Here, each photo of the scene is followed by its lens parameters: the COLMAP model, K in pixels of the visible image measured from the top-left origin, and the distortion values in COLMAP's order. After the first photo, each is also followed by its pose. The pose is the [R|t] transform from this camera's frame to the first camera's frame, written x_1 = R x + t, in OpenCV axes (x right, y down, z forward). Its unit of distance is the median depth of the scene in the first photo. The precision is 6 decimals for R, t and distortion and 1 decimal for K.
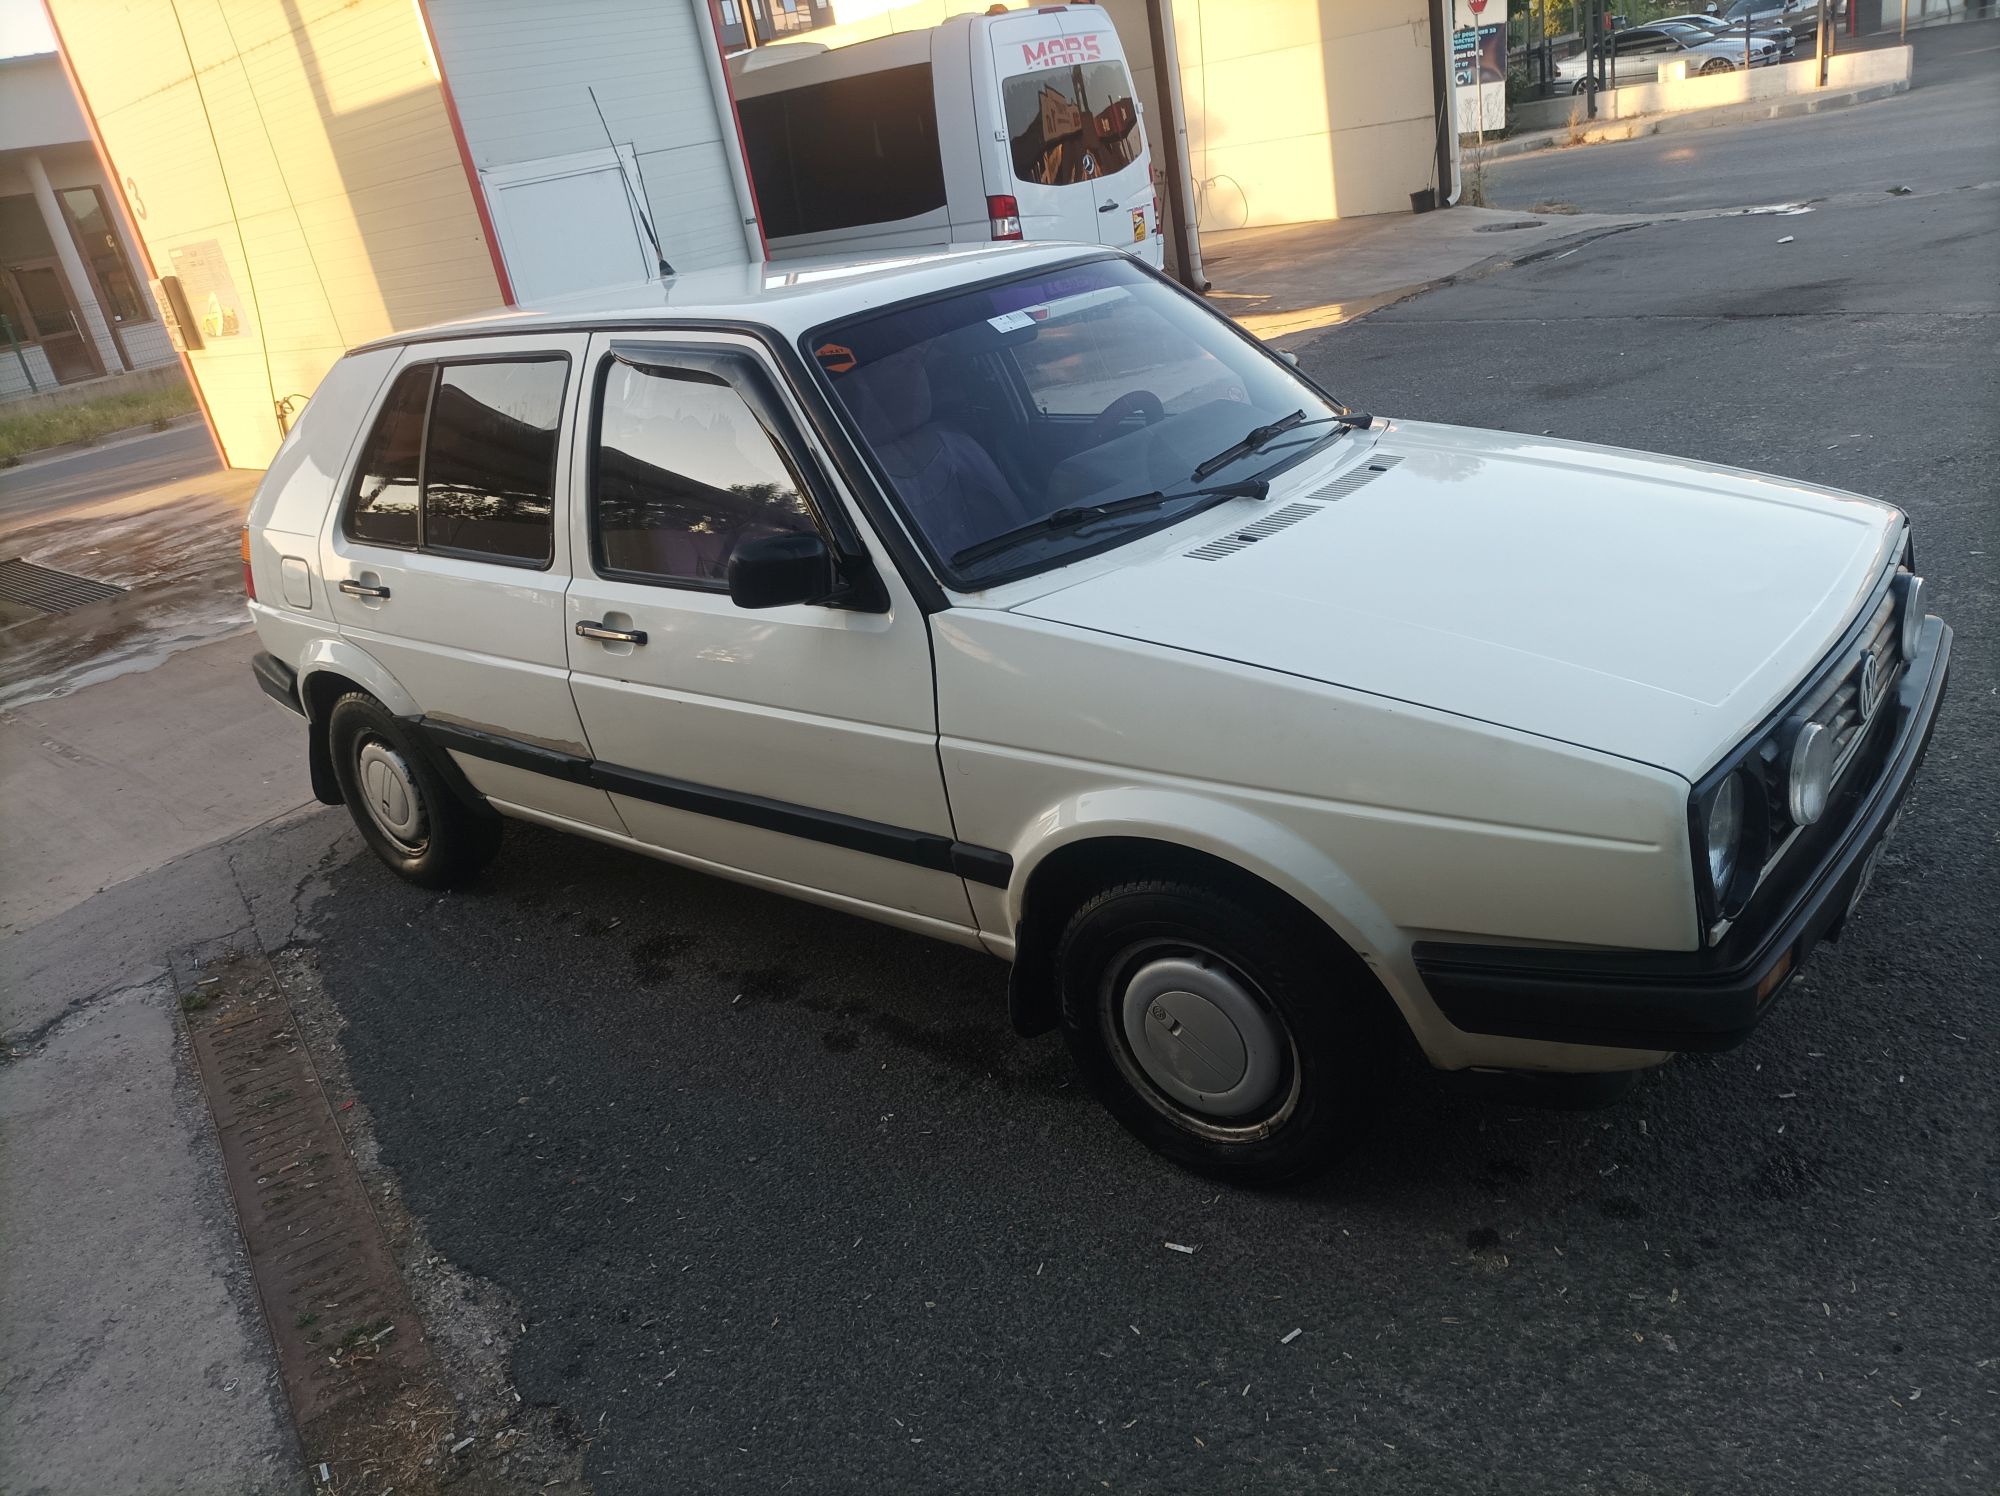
lens RADIAL K [[1483.7, 0, 1000.0], [0, 1483.7, 748.0], [0, 0, 1]] dist [0.039730, -0.039681]
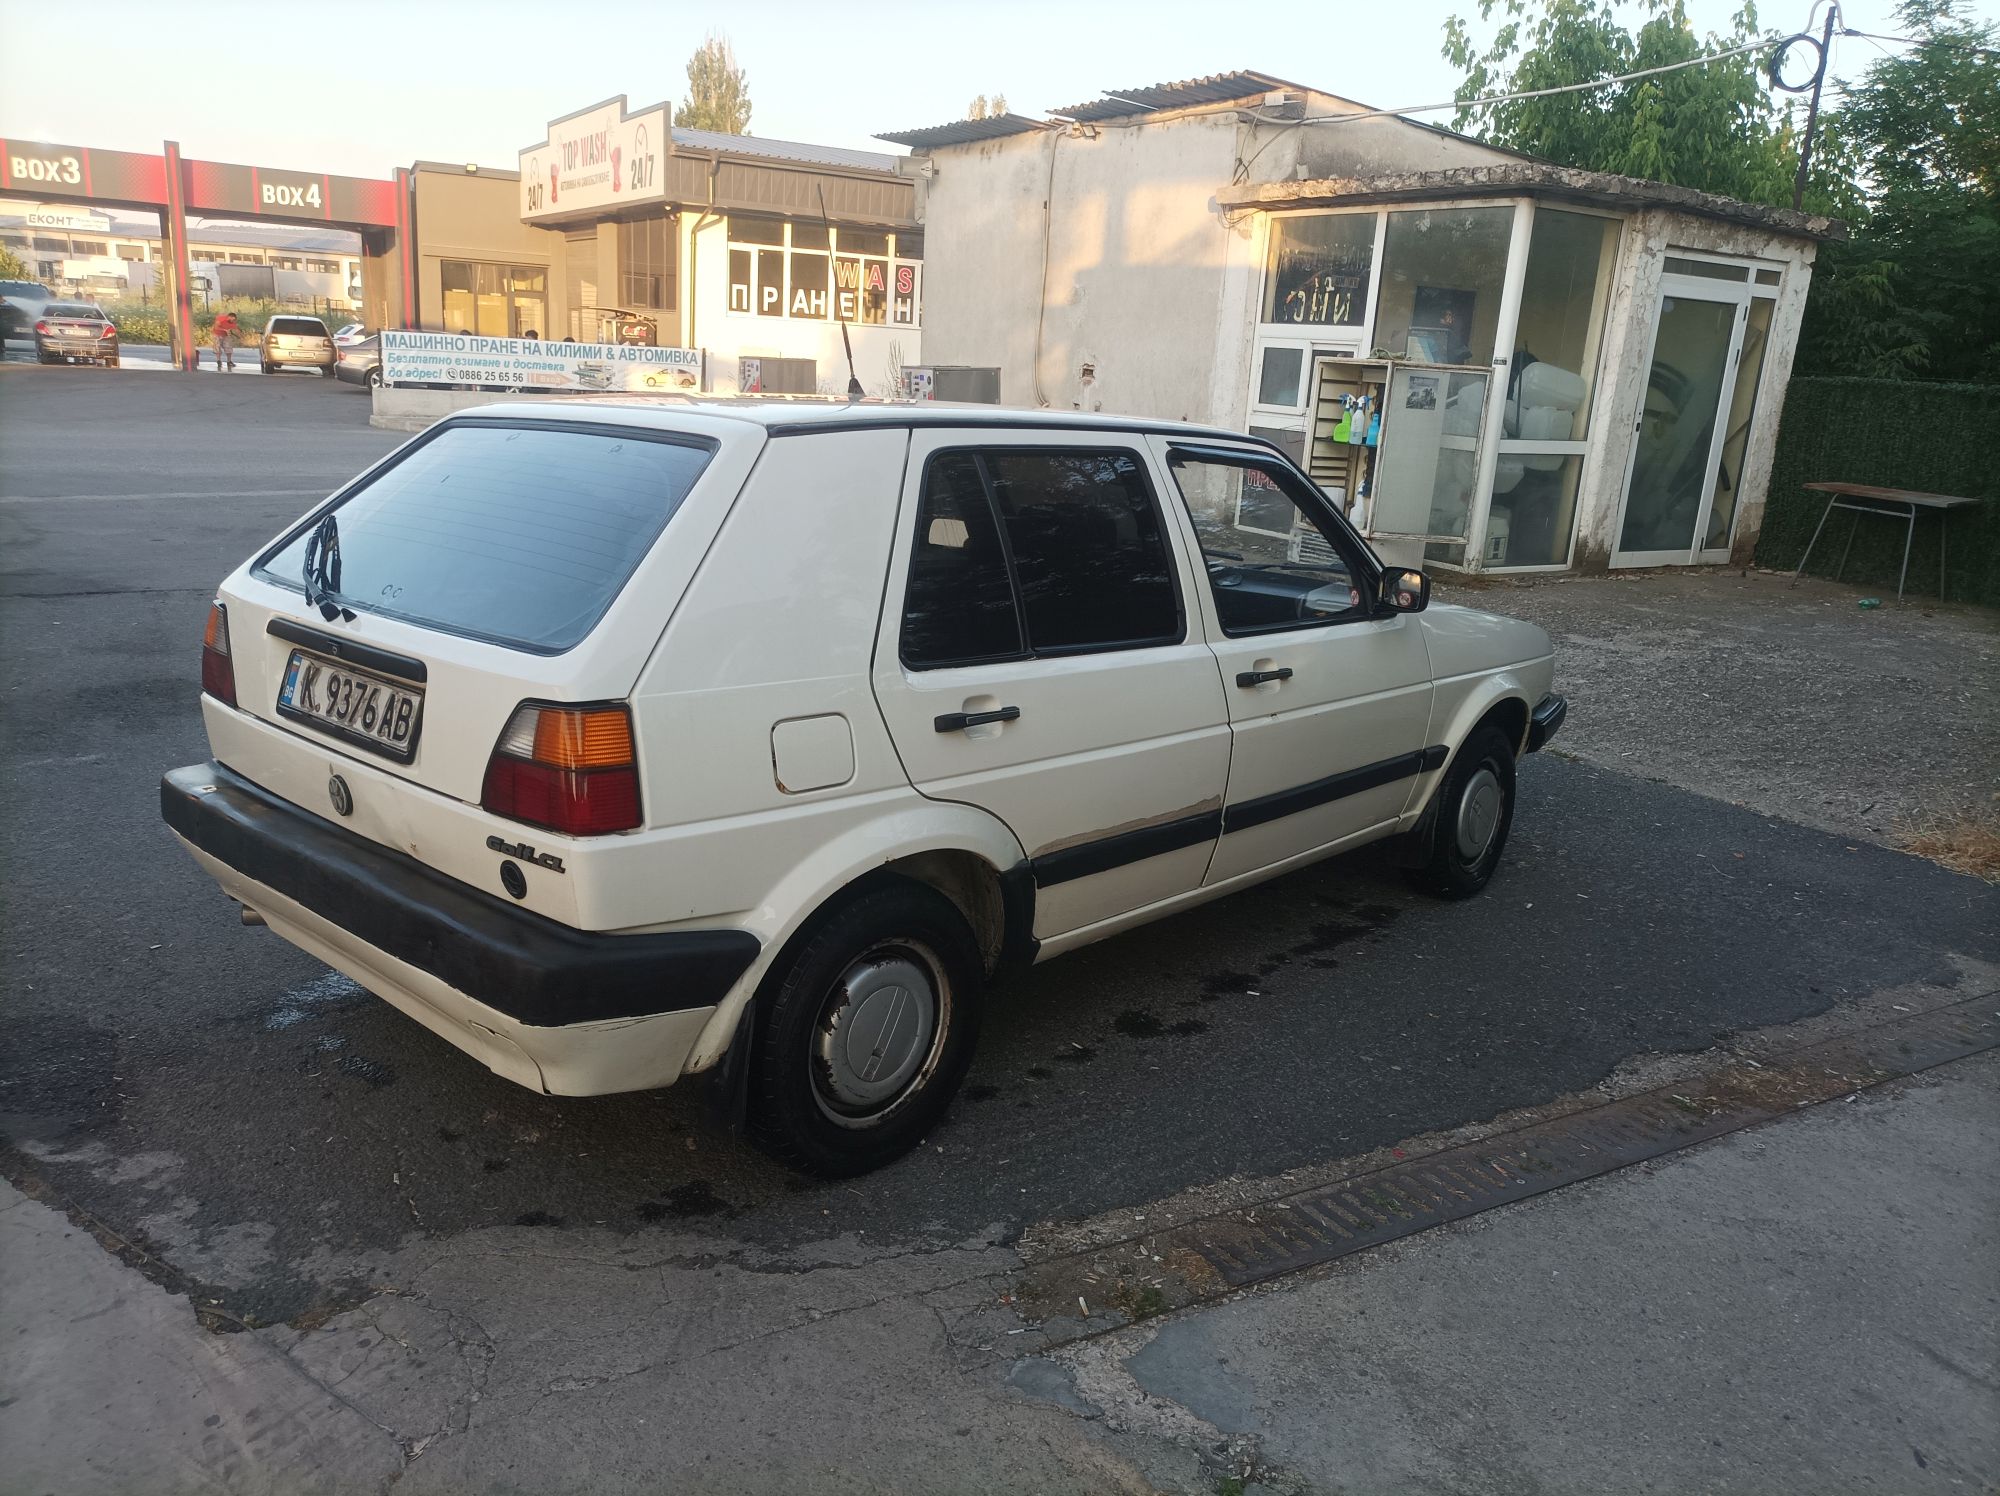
lens RADIAL K [[1483.7, 0, 1000.0], [0, 1483.7, 748.0], [0, 0, 1]] dist [0.039730, -0.039681]
pose [[0.057294, -0.083767, 0.994837, -1.399741], [0.324034, 0.944087, 0.060832, -0.157494], [-0.944309, 0.318876, 0.081233, 1.074752]]
